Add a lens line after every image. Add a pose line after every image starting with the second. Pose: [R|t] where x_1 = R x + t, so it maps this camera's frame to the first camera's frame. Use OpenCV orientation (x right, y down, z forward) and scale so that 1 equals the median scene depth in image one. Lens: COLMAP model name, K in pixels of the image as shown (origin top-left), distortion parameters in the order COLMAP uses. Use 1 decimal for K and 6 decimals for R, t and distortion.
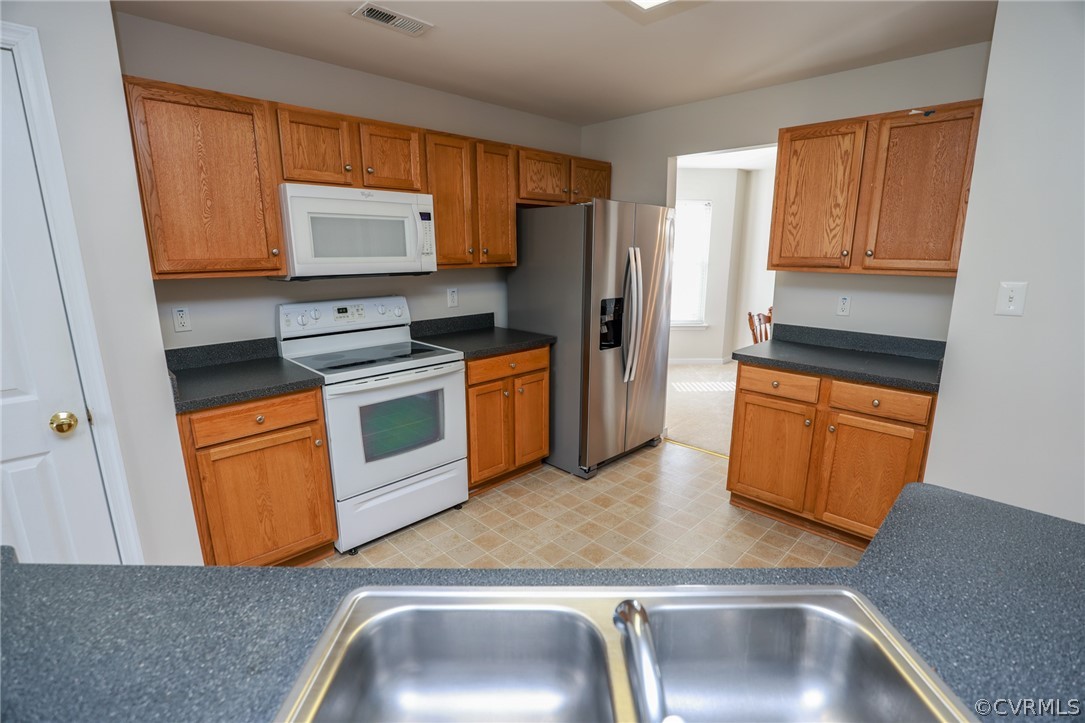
lens RADIAL K [[492.7, 0, 546.4], [0, 492.7, 361.9], [0, 0, 1]] dist [-0.033557, 0.003224]
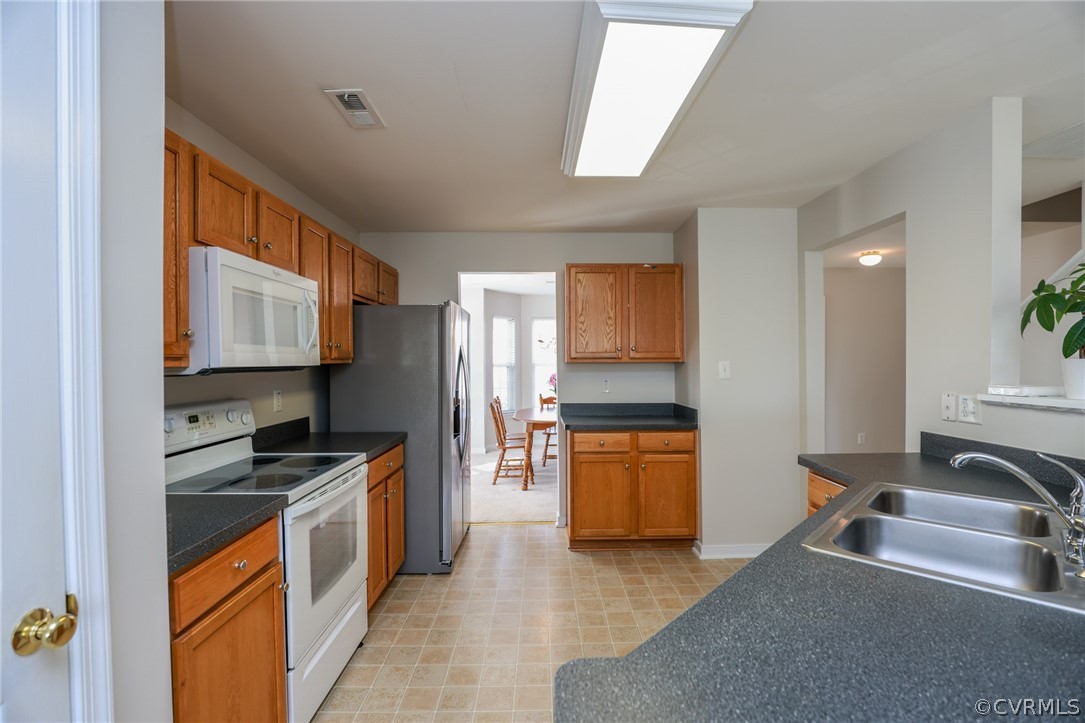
lens RADIAL K [[492.7, 0, 548.5], [0, 492.7, 363.8], [0, 0, 1]] dist [-0.033557, 0.003224]
pose [[0.694867, -0.007858, 0.719095, -0.612953], [0.163485, 0.975485, -0.147317, 0.007658], [-0.700309, 0.219927, 0.679117, 0.132845]]
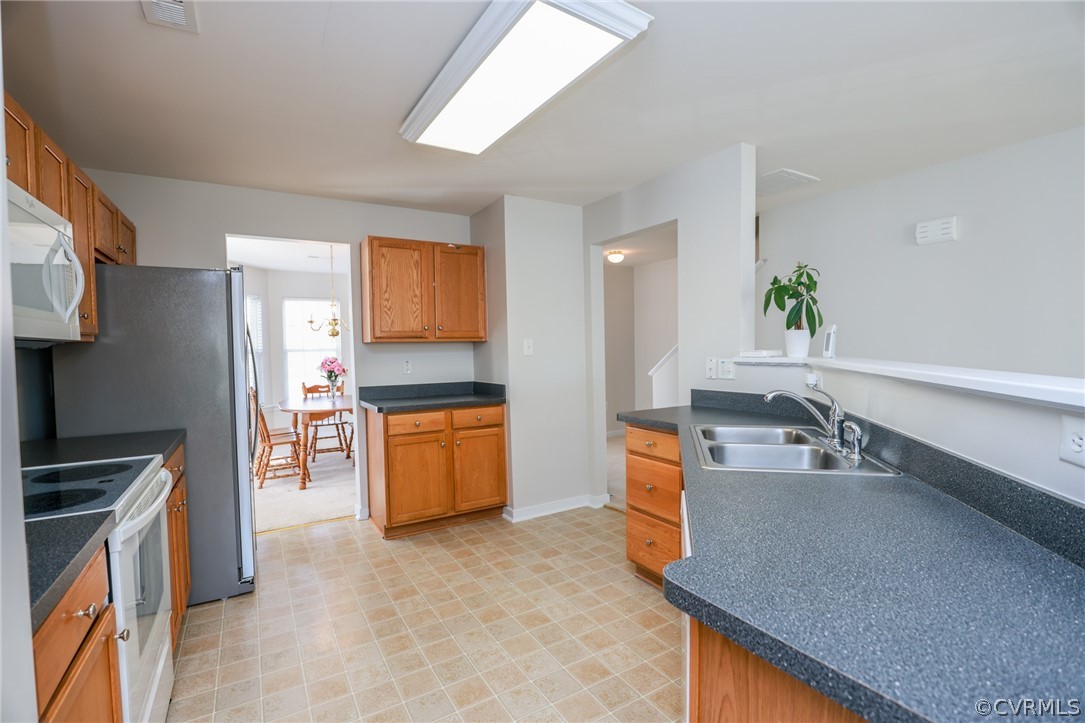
lens RADIAL K [[492.7, 0, 545.6], [0, 492.7, 362.7], [0, 0, 1]] dist [-0.033557, 0.003224]
pose [[0.238077, -0.035847, 0.970585, -0.733068], [0.230087, 0.972954, -0.020504, -0.008045], [-0.943599, 0.228201, 0.239886, 0.320150]]
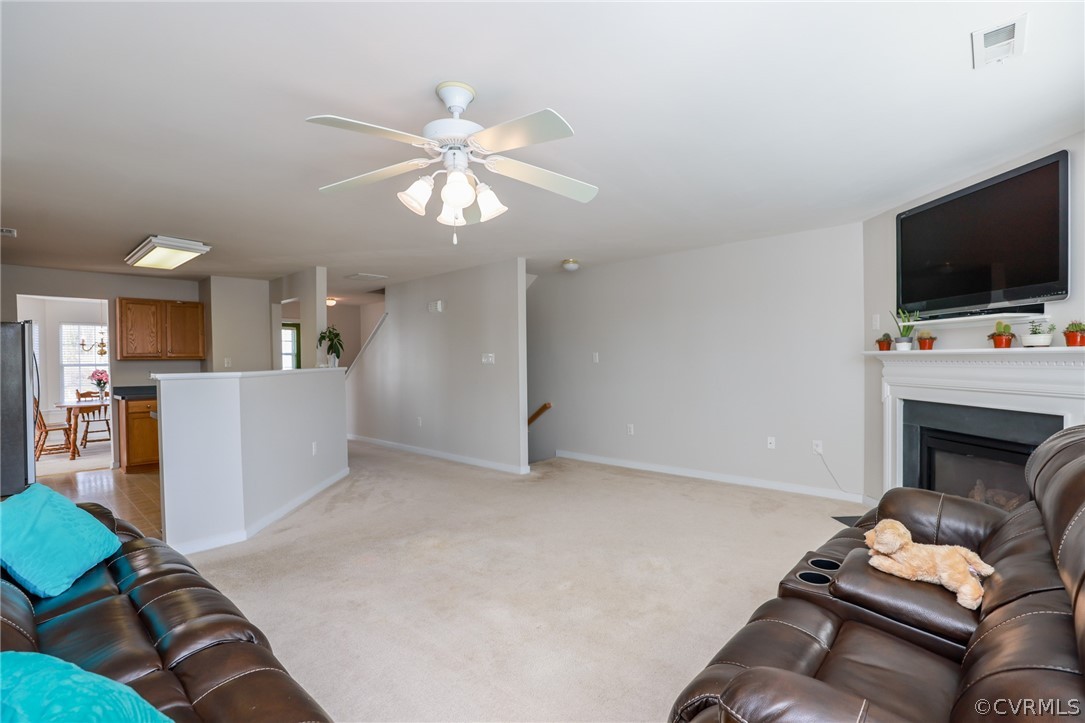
lens RADIAL K [[492.7, 0, 546.9], [0, 492.7, 362.1], [0, 0, 1]] dist [-0.033557, 0.003224]
pose [[-0.057541, -0.005423, 0.998328, -1.923983], [0.235551, 0.971679, 0.018855, 0.244308], [-0.970157, 0.236243, -0.054634, -0.755388]]
